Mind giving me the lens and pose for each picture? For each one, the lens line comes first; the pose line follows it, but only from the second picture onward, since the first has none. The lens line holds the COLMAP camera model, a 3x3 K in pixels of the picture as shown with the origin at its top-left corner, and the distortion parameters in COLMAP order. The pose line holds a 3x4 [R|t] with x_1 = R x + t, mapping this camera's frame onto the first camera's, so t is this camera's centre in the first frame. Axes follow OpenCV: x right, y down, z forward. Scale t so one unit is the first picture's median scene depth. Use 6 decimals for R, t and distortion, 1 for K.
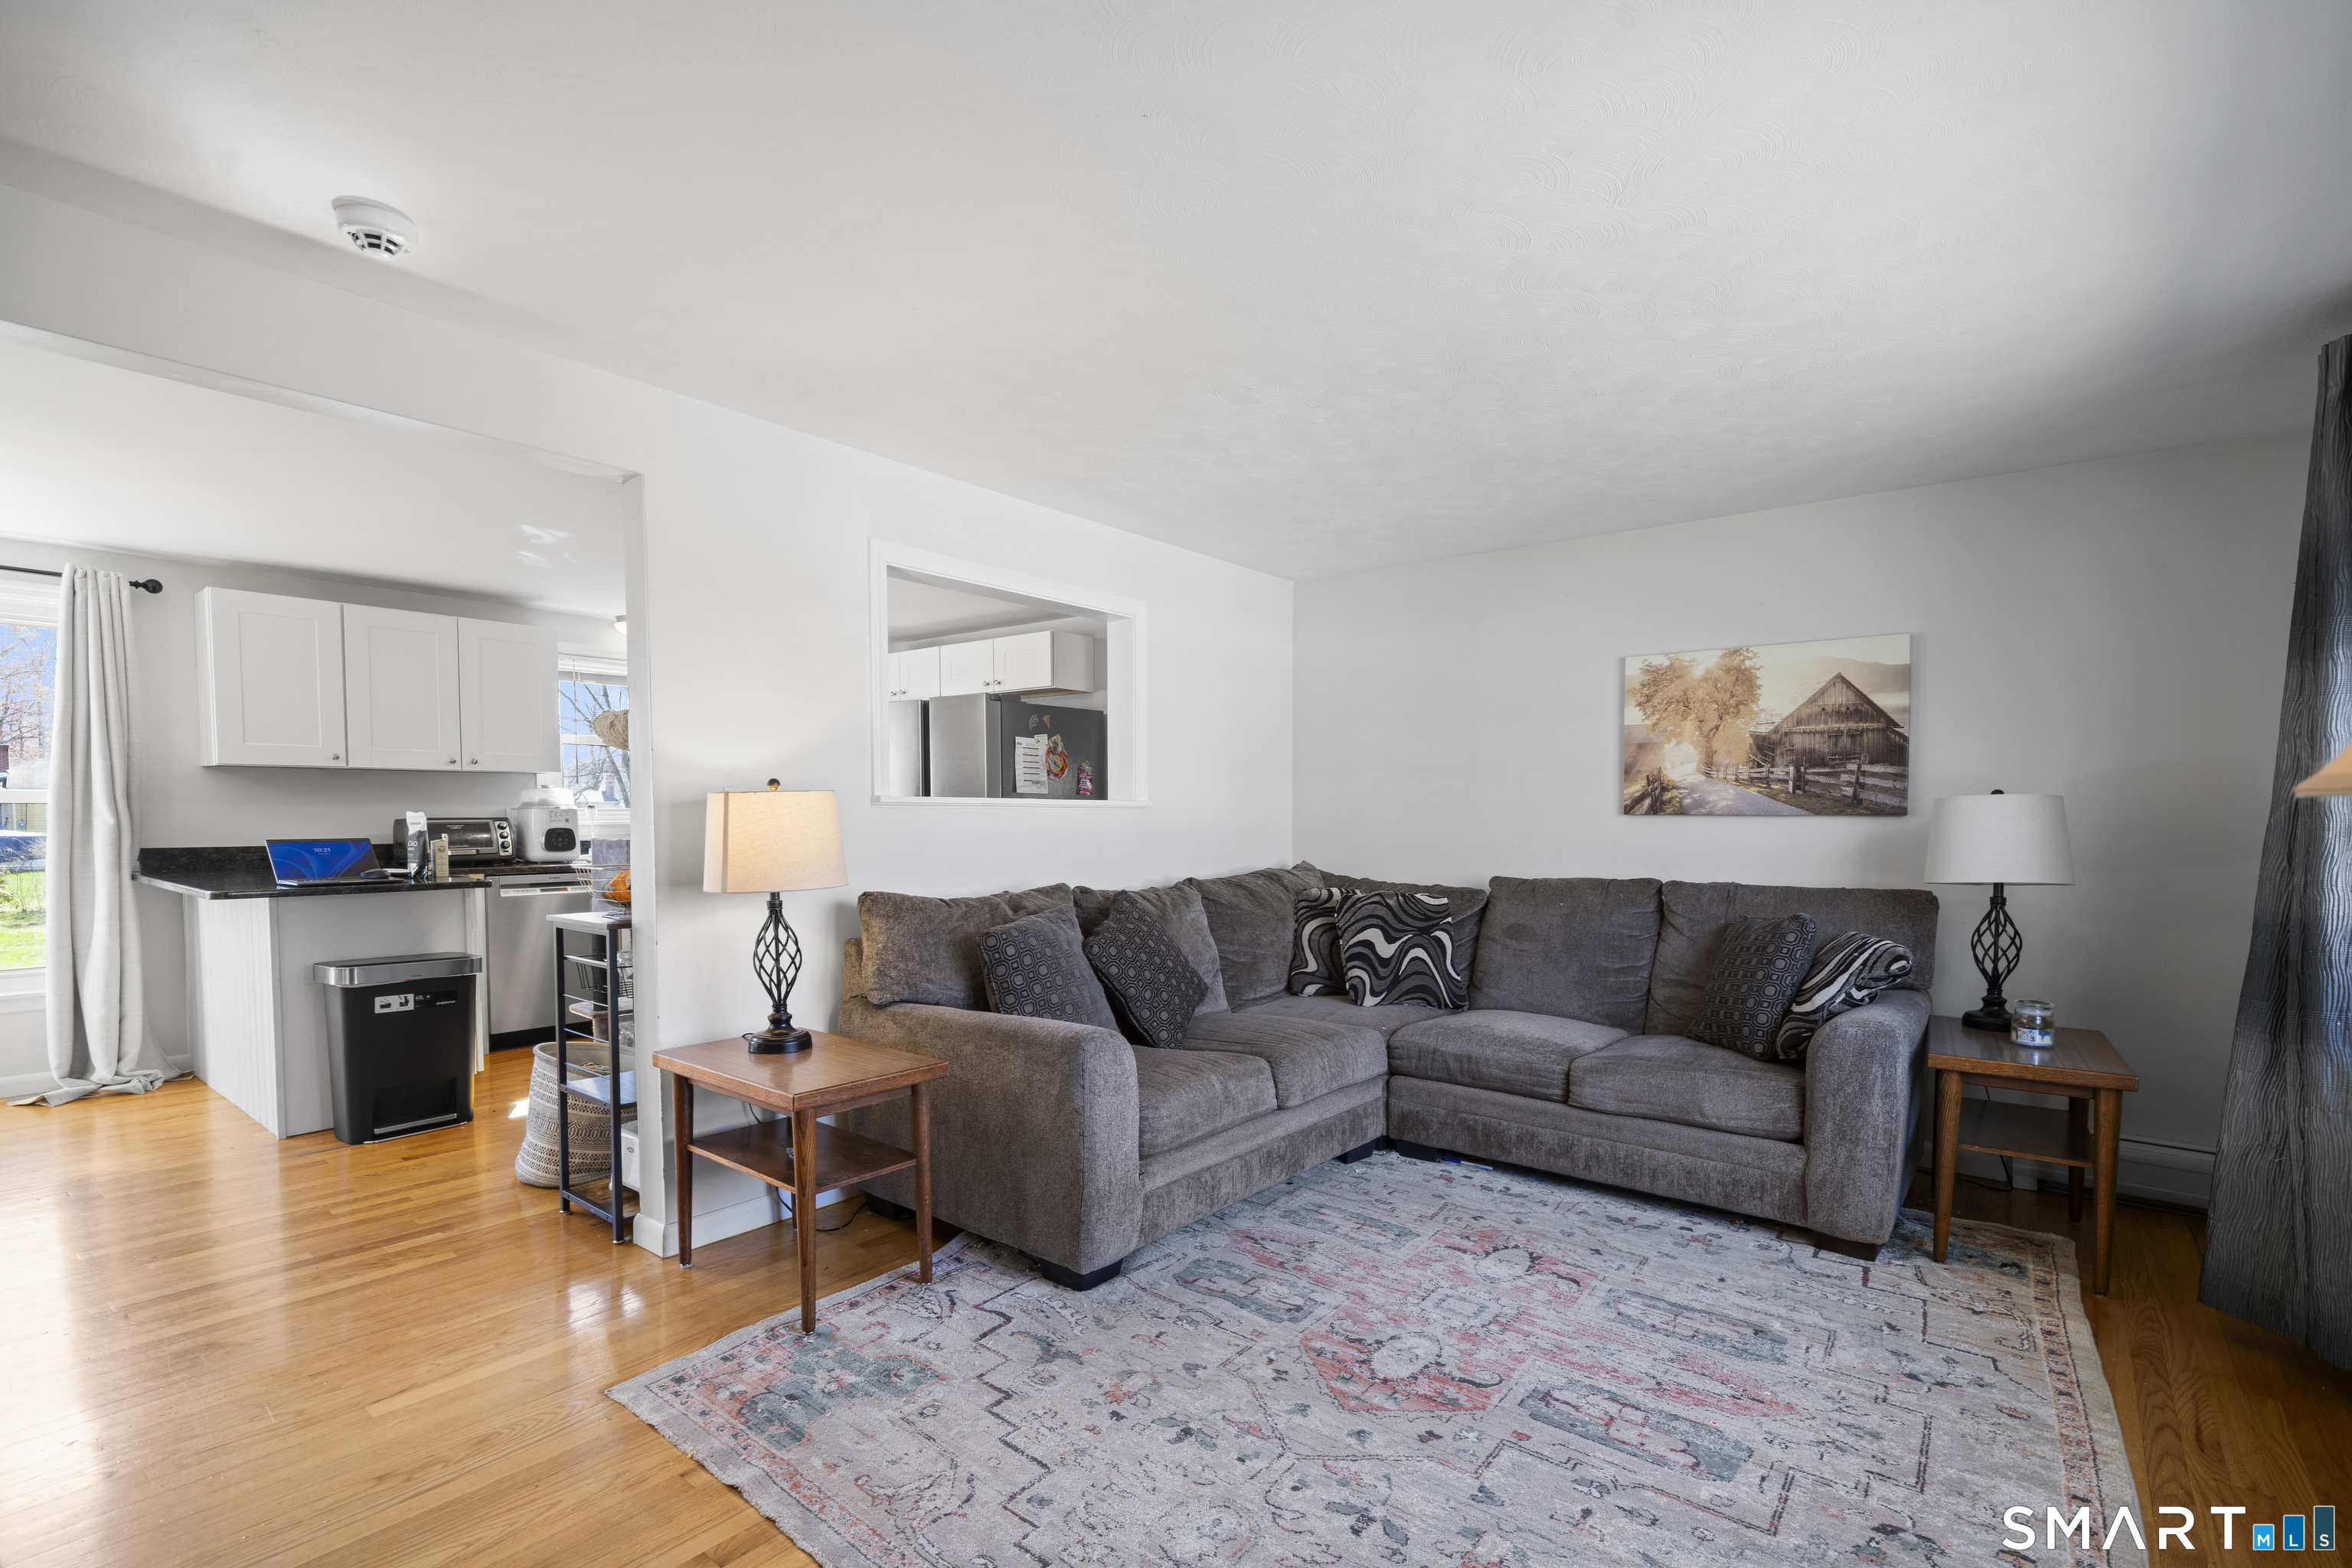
lens RADIAL K [[1084.5, 0, 1170.6], [0, 1084.5, 857.1], [0, 0, 1]] dist [0.003440, -0.000143]
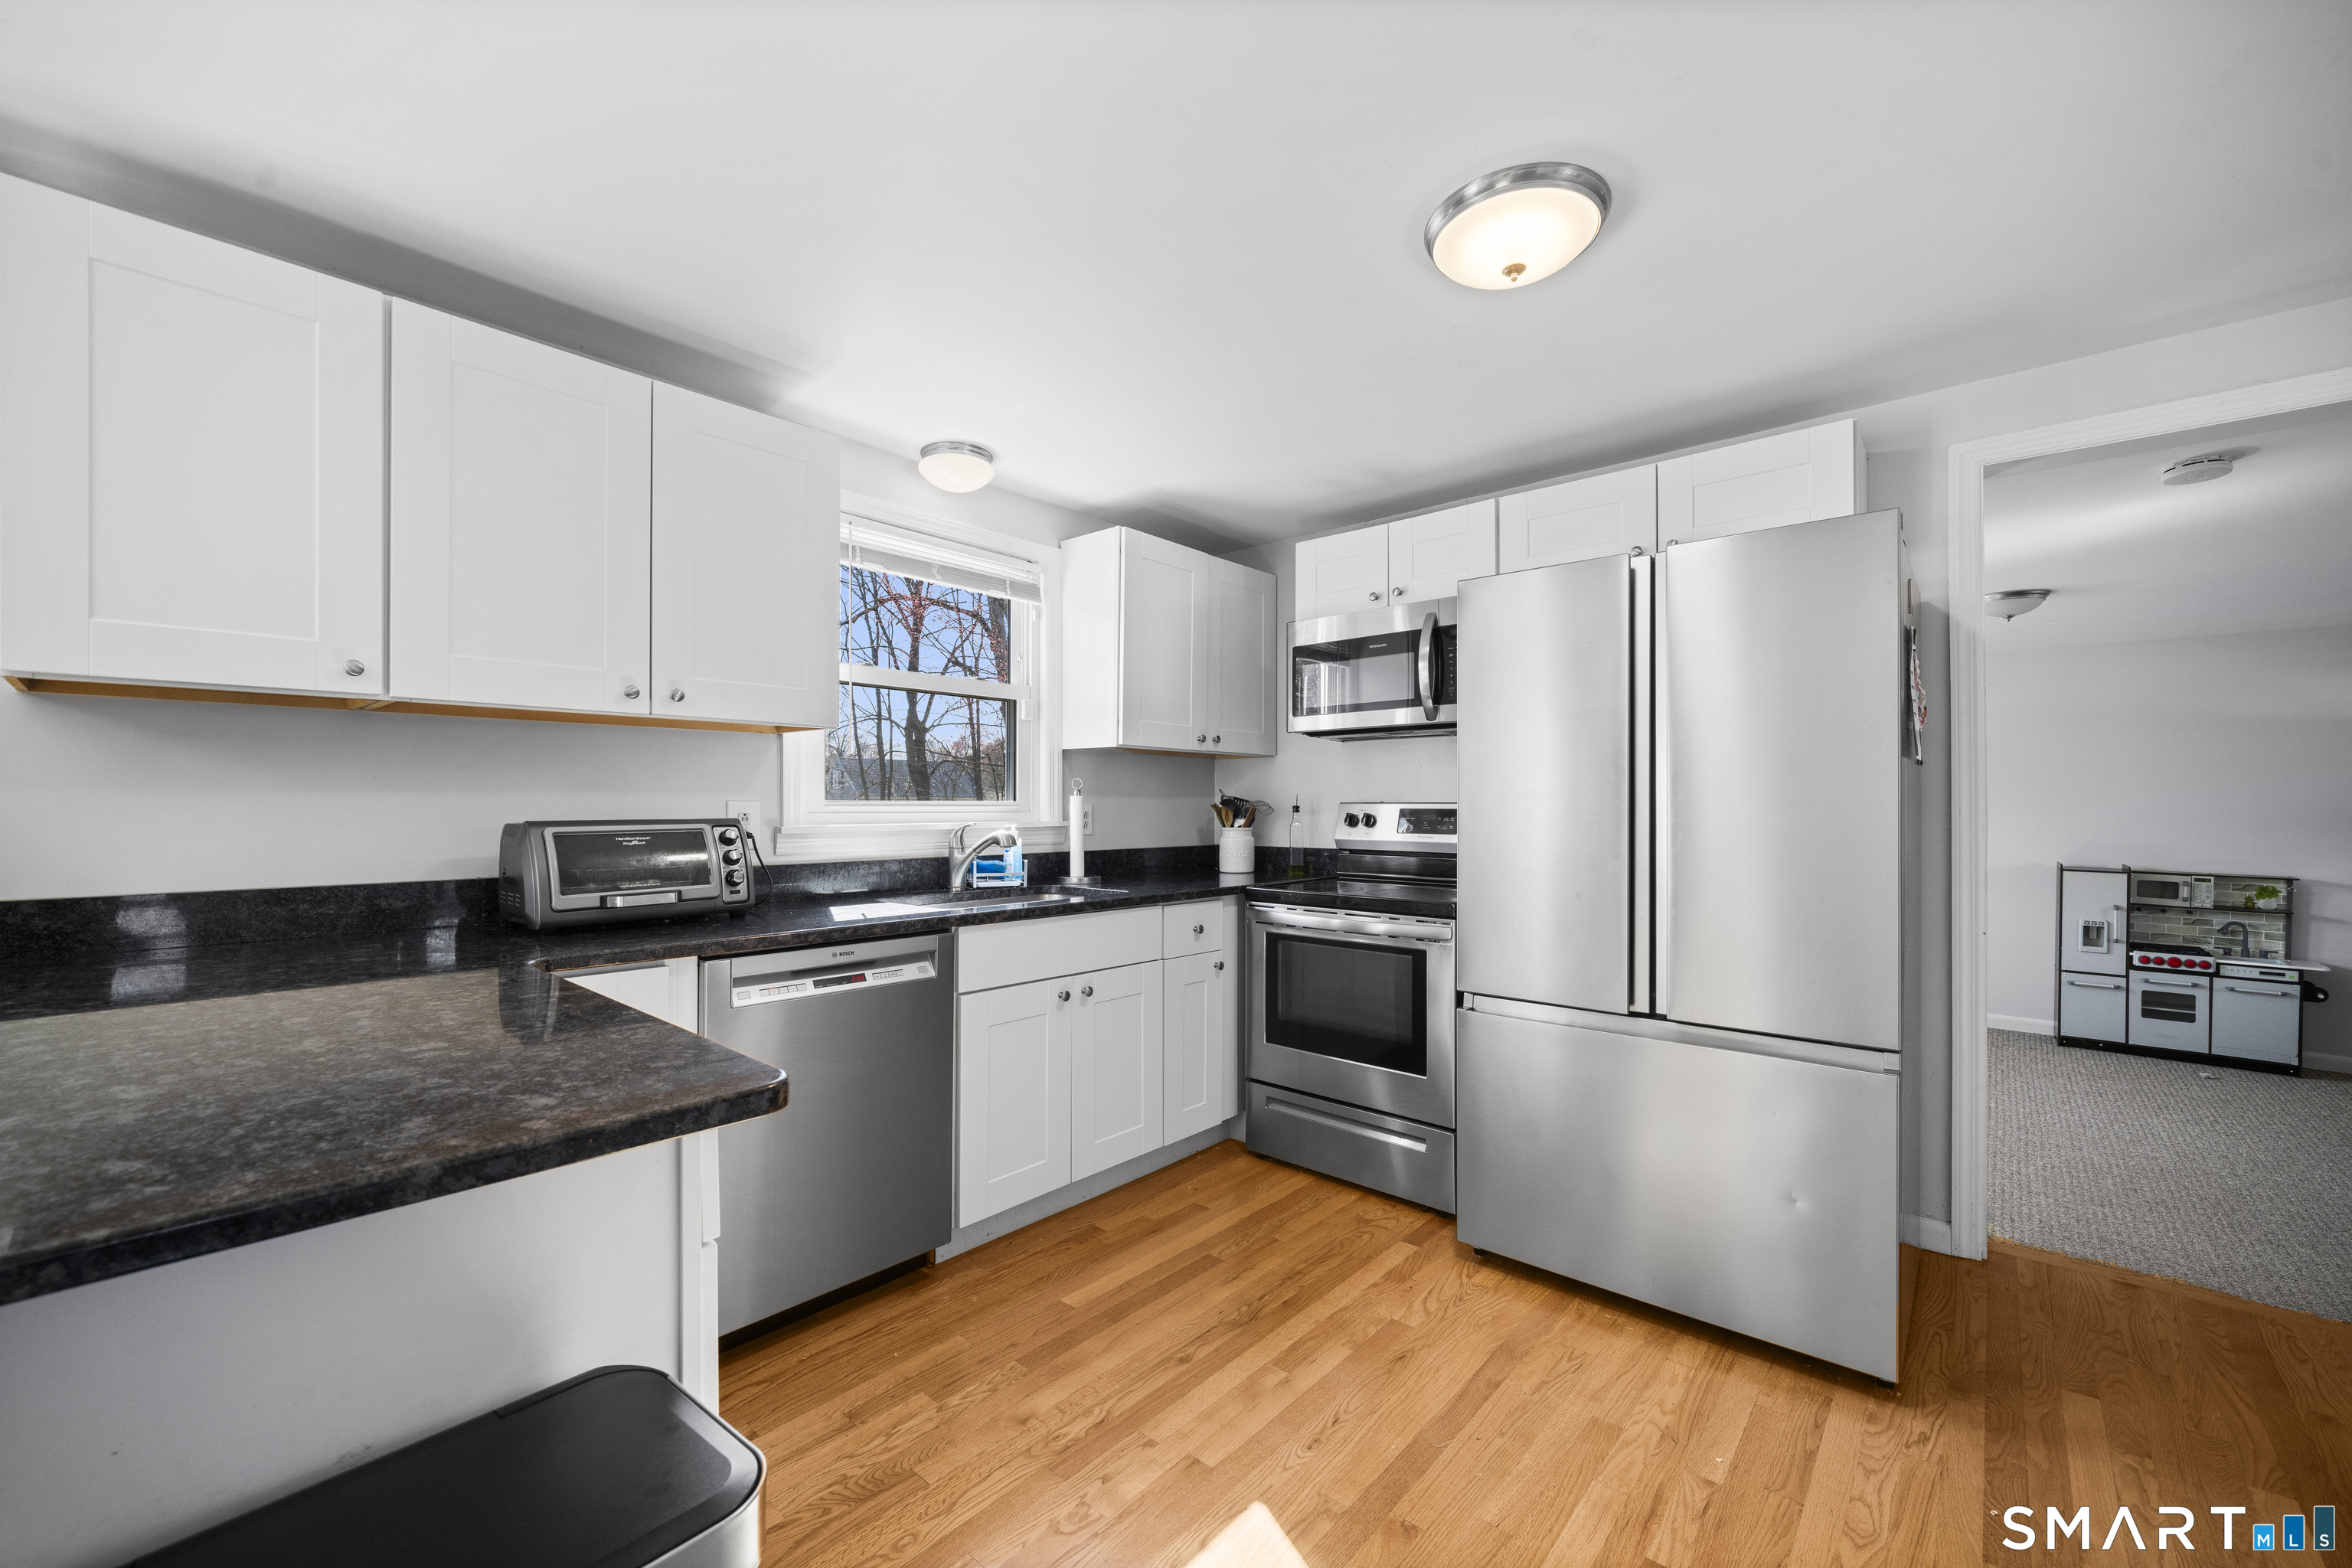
lens RADIAL K [[934.6, 0, 1172.0], [0, 934.6, 792.2], [0, 0, 1]] dist [-0.003632, -0.000442]
pose [[0.999059, -0.002622, -0.043288, -0.660842], [0.000038, 0.998223, -0.059589, -0.039178], [0.043367, 0.059531, 0.997284, 0.983329]]
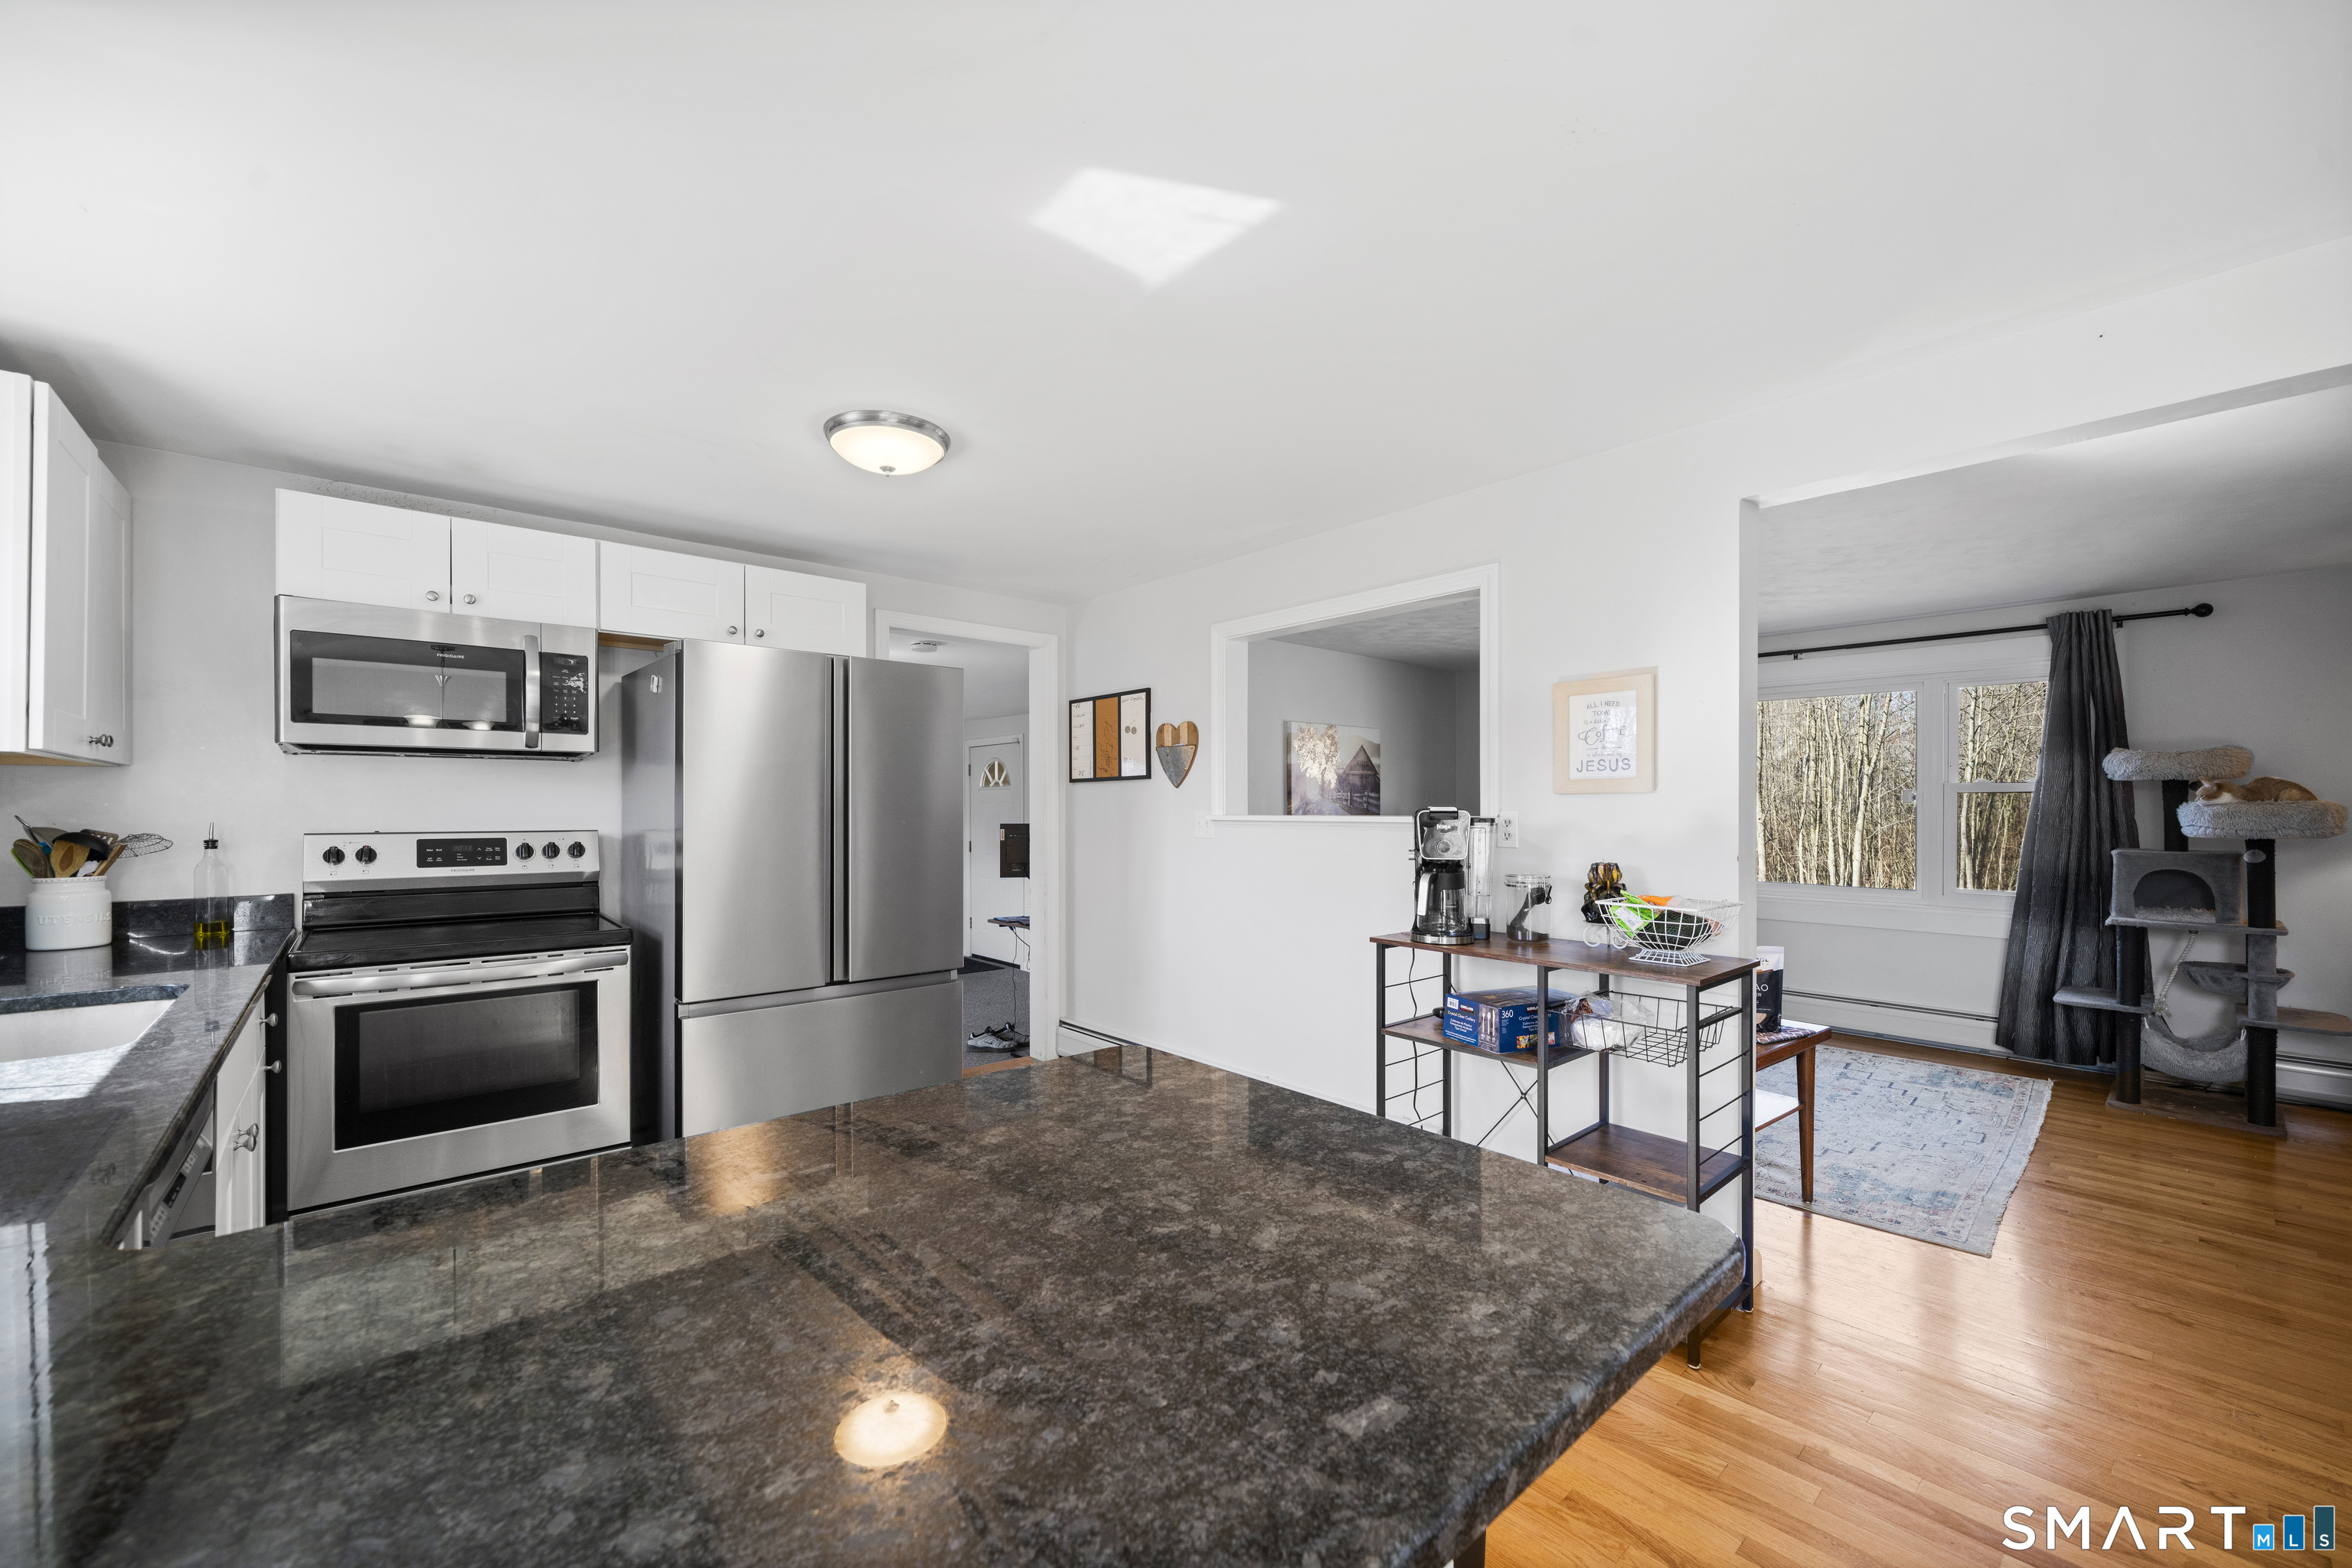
lens RADIAL K [[925.8, 0, 1178.5], [0, 925.8, 799.1], [0, 0, 1]] dist [-0.006242, 0.000283]
pose [[0.166844, 0.002420, 0.985980, -1.177178], [0.045362, 0.998919, -0.010128, -0.077278], [-0.984939, 0.046415, 0.166553, 1.152992]]
